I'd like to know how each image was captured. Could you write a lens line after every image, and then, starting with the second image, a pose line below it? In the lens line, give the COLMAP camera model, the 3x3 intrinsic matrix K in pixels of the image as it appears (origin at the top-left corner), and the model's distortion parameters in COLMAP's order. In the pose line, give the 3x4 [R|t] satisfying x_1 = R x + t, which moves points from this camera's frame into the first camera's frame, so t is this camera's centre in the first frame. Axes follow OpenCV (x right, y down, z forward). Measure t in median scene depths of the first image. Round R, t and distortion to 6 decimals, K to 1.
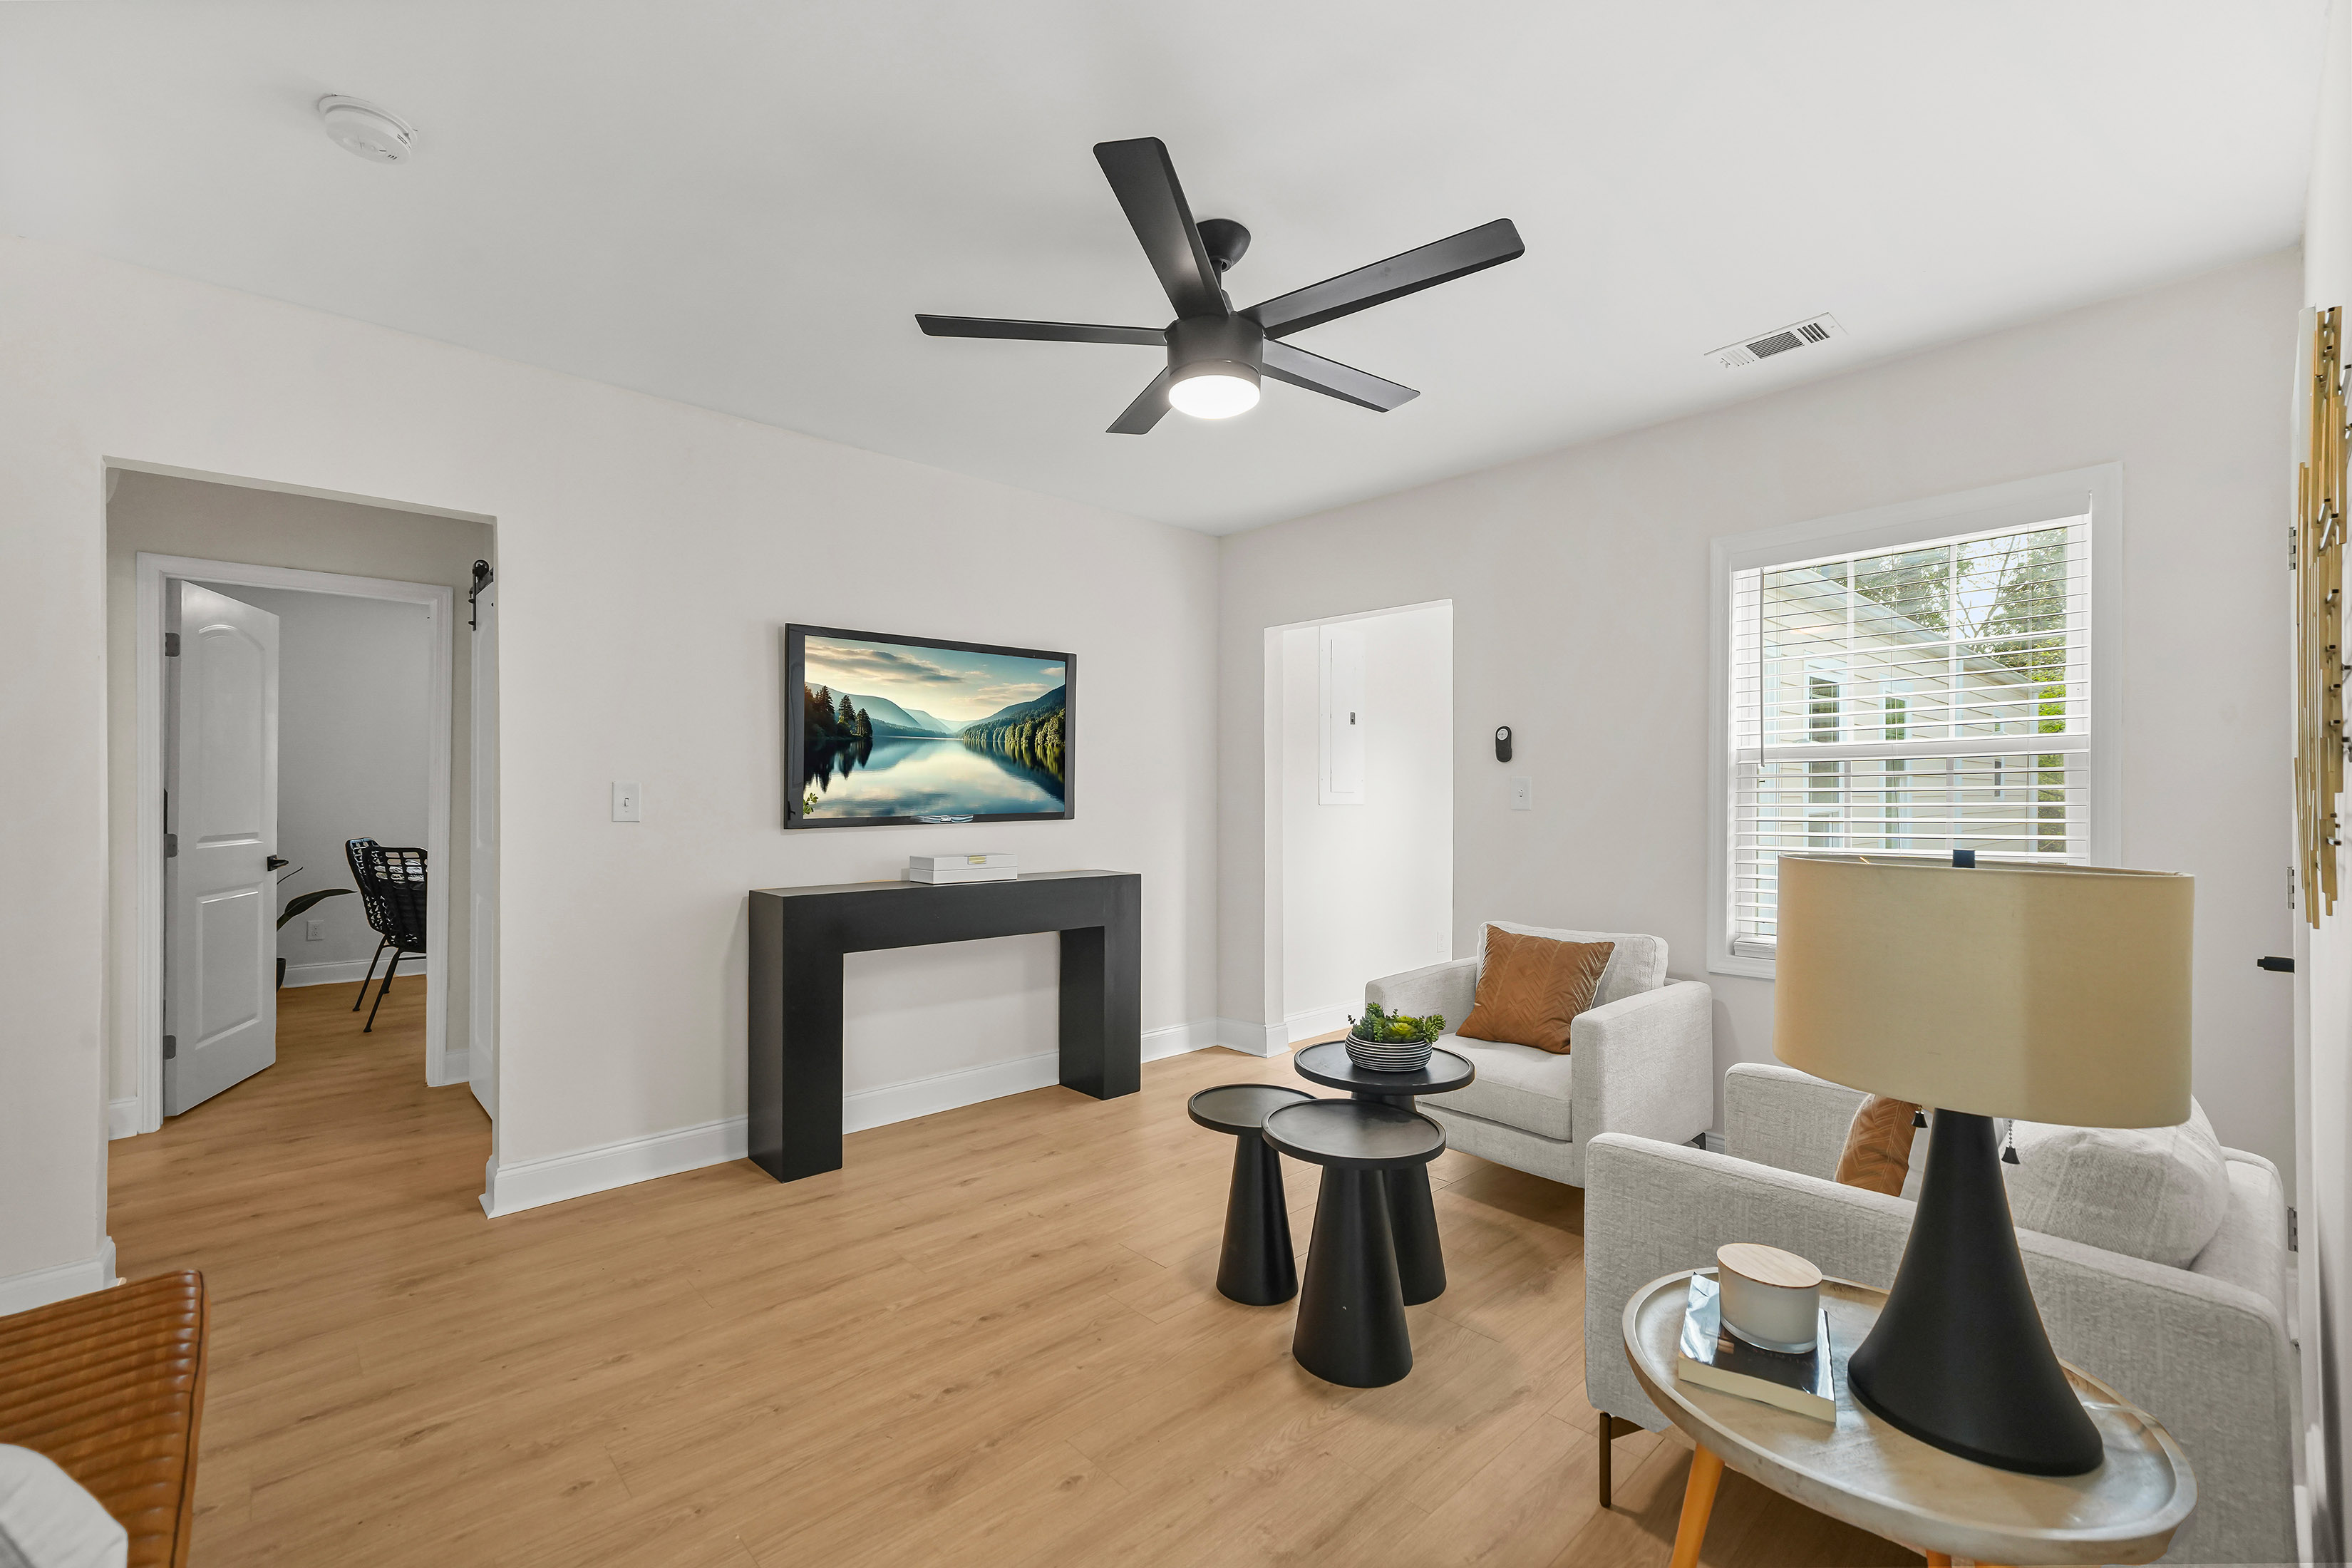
lens RADIAL K [[992.0, 0, 1176.0], [0, 992.0, 784.0], [0, 0, 1]] dist [0.001084, 0.000004]
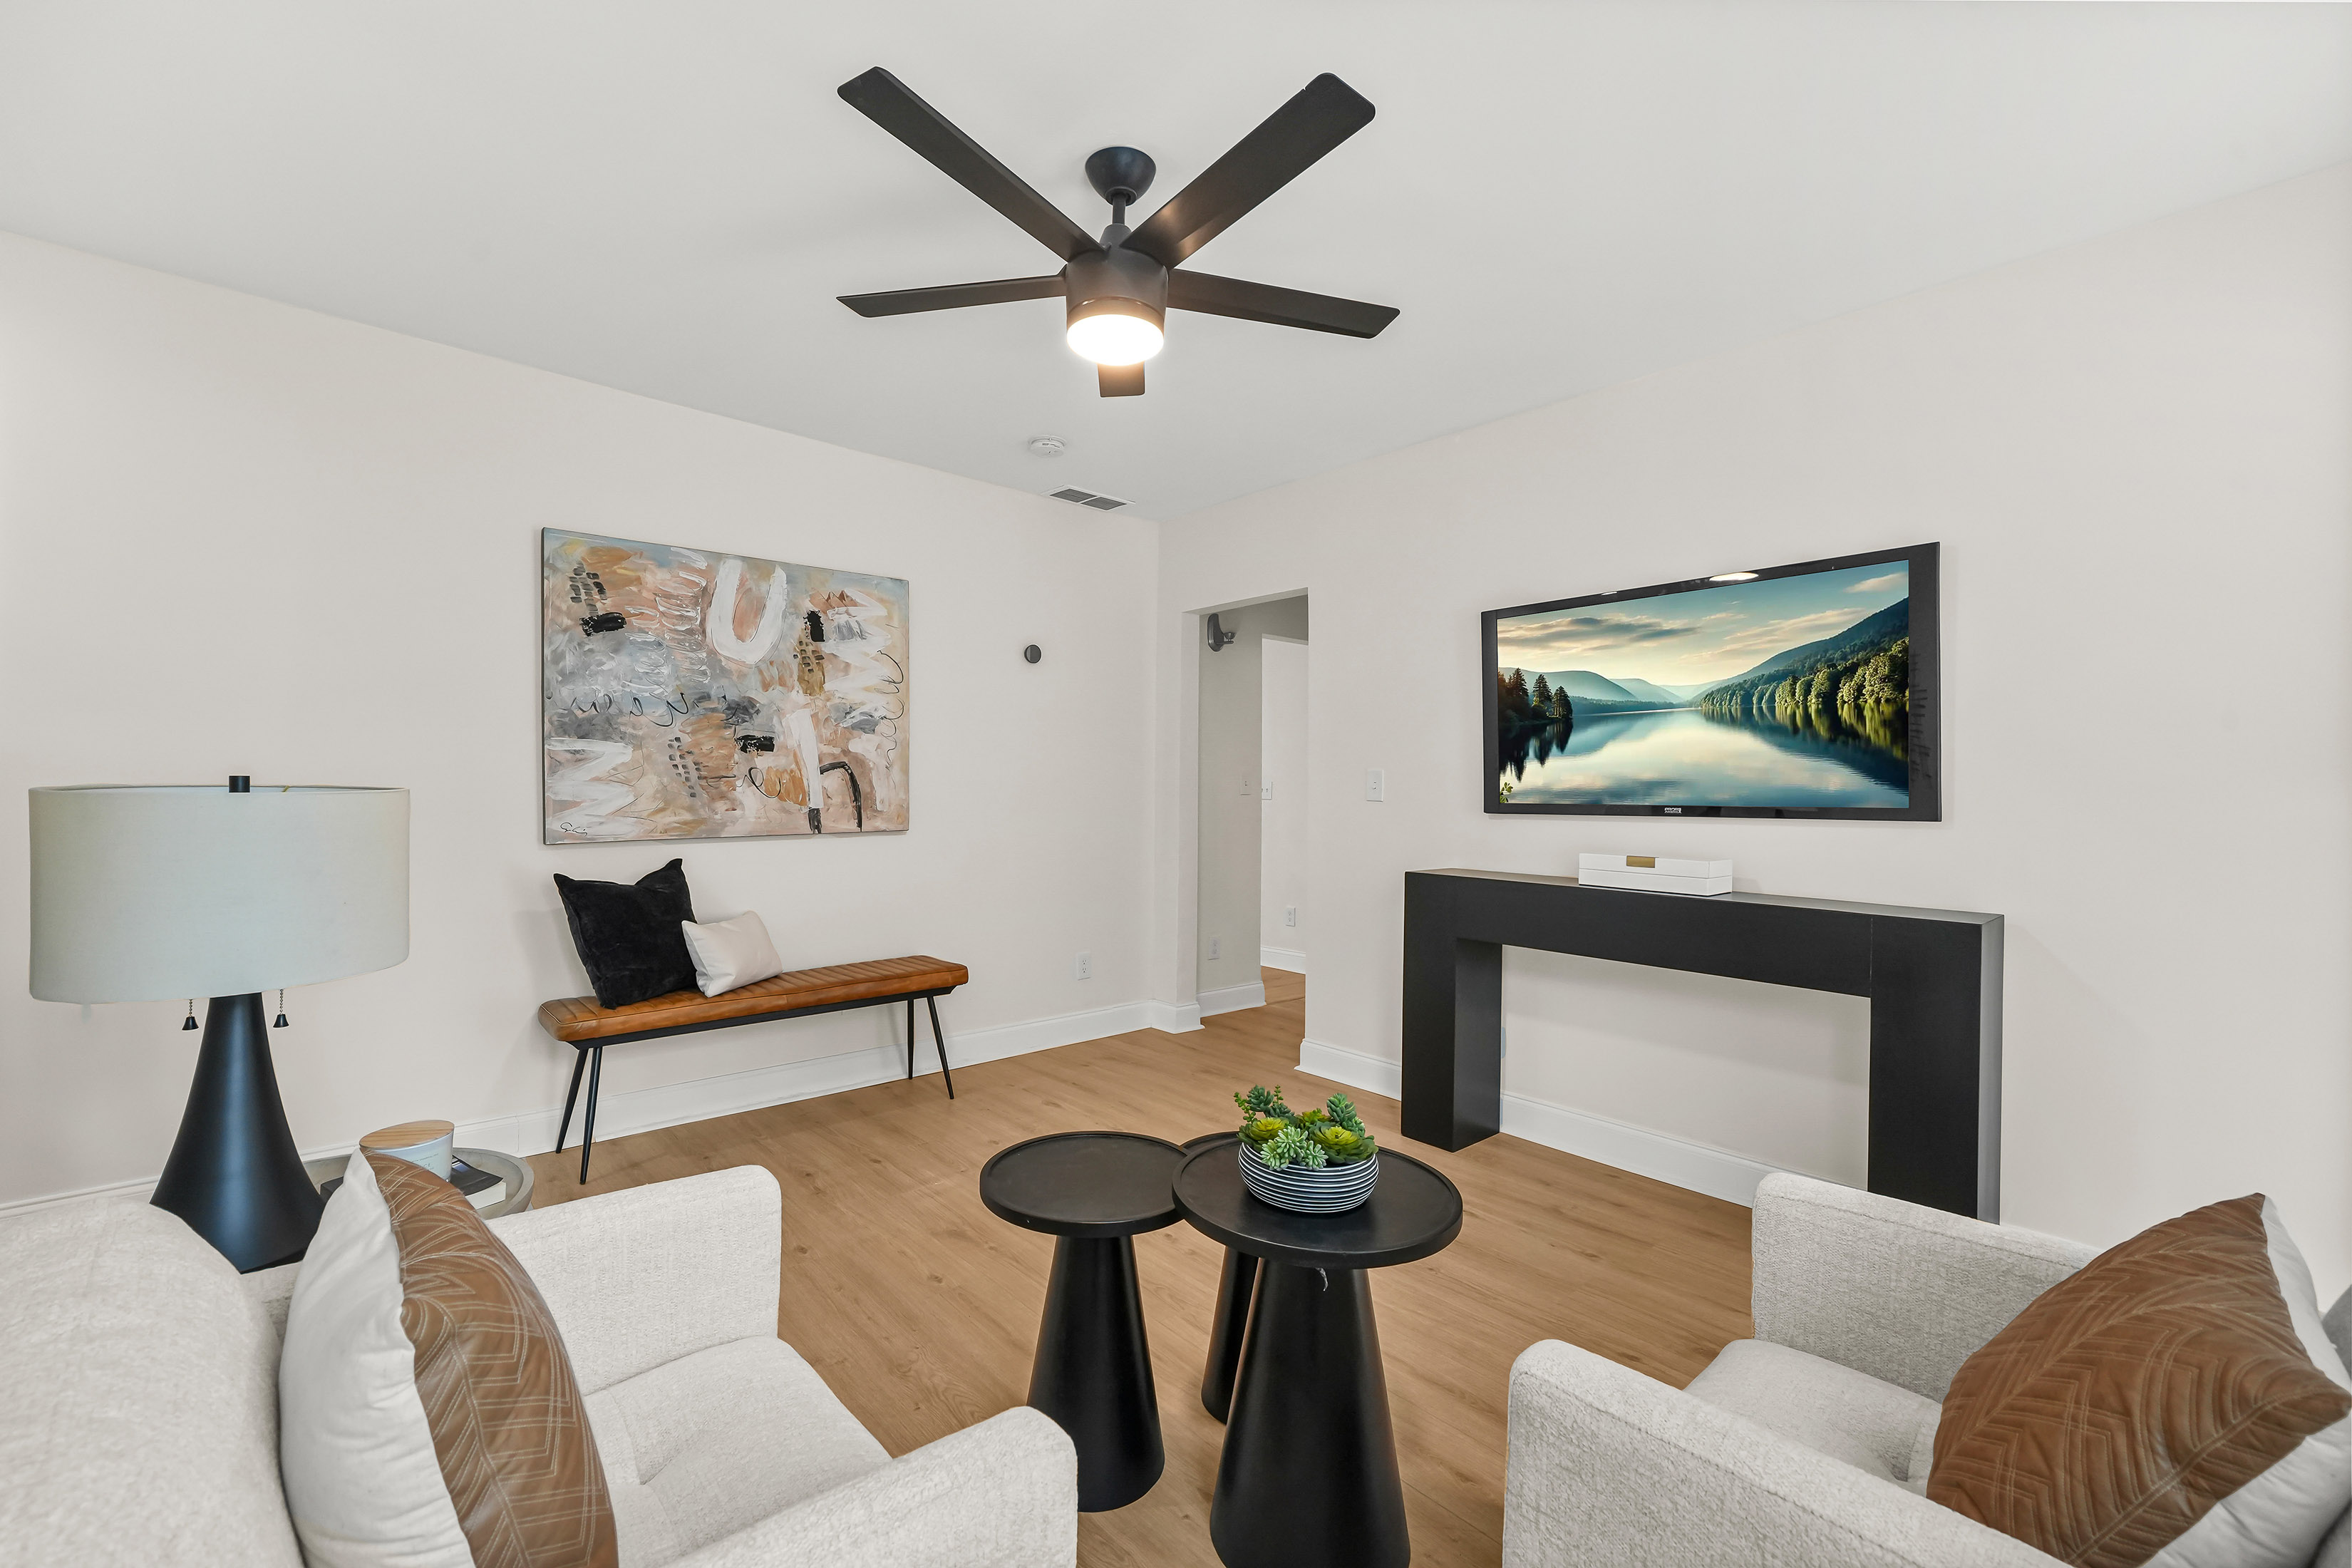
lens RADIAL K [[985.2, 0, 1112.1], [0, 985.2, 812.1], [0, 0, 1]] dist [-0.001397, -0.000069]
pose [[-0.028666, 0.016223, -0.999457, 0.550649], [0.003235, 0.999865, 0.016136, 0.020594], [0.999584, -0.002770, -0.028714, 0.577881]]
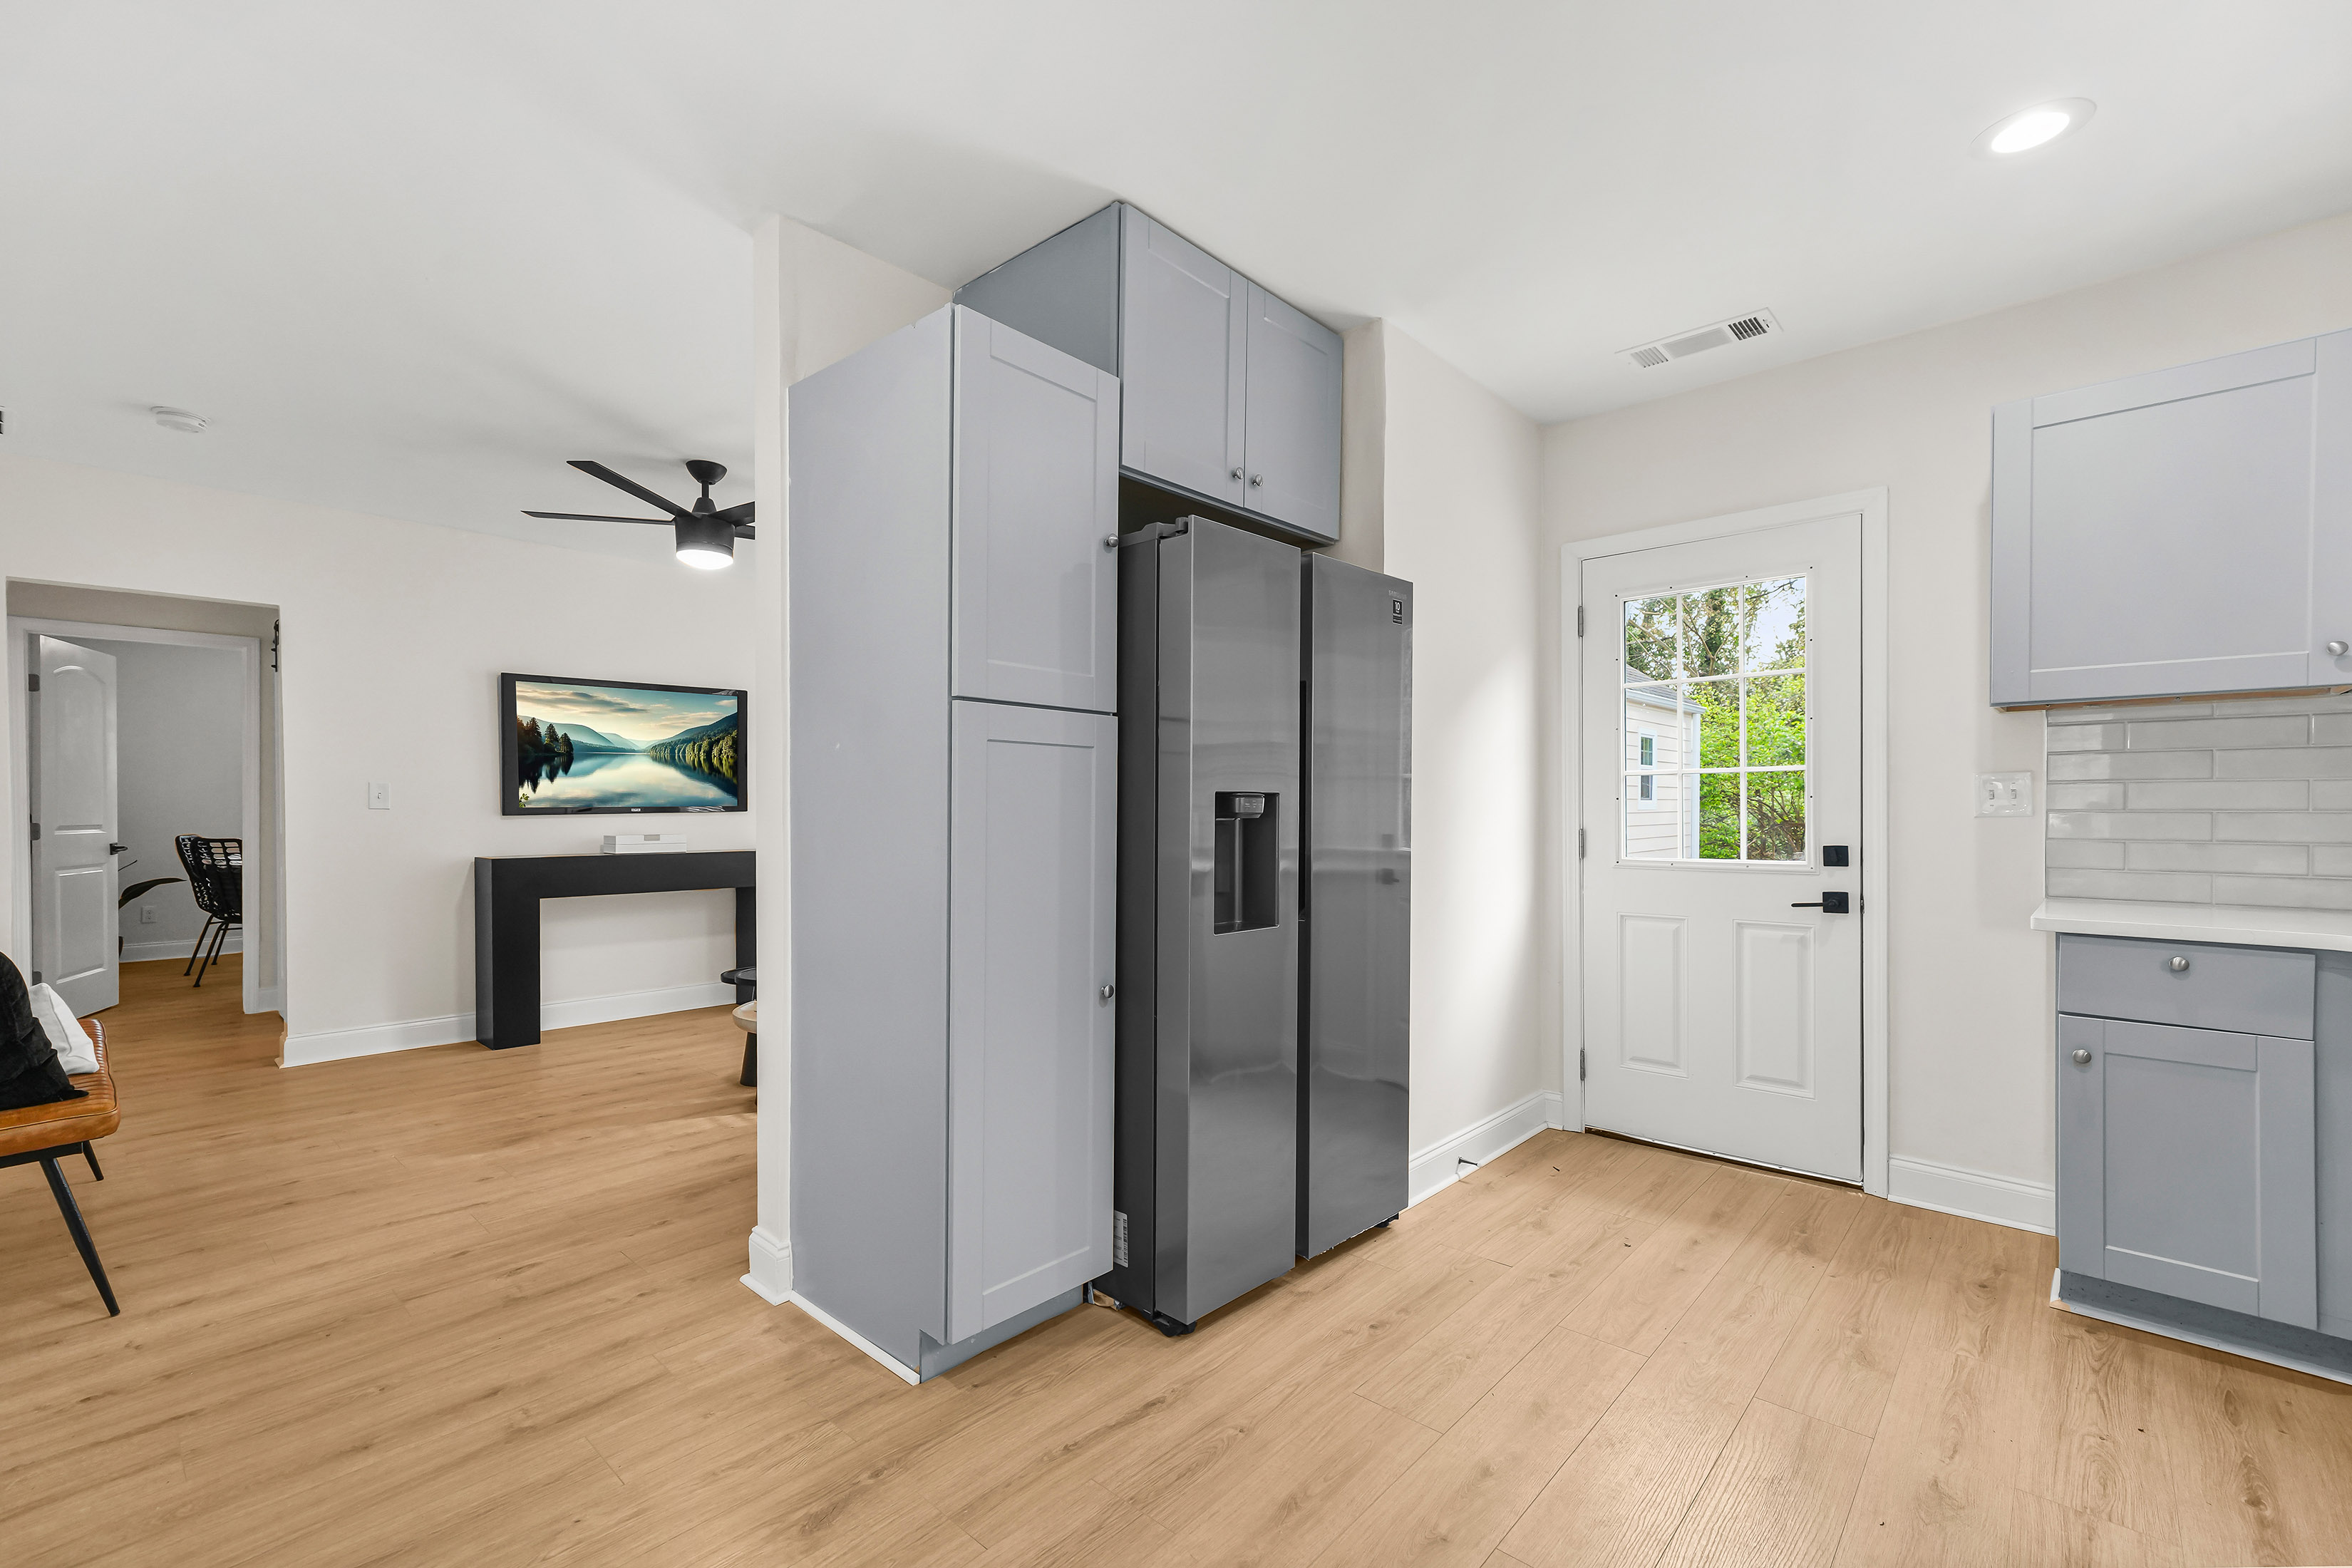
lens RADIAL K [[1016.9, 0, 1166.3], [0, 1016.9, 806.1], [0, 0, 1]] dist [-0.000889, -0.000117]
pose [[0.996806, -0.008358, 0.079424, 0.396491], [0.006710, 0.999757, 0.020995, 0.003629], [-0.079580, -0.020395, 0.996620, -0.484162]]
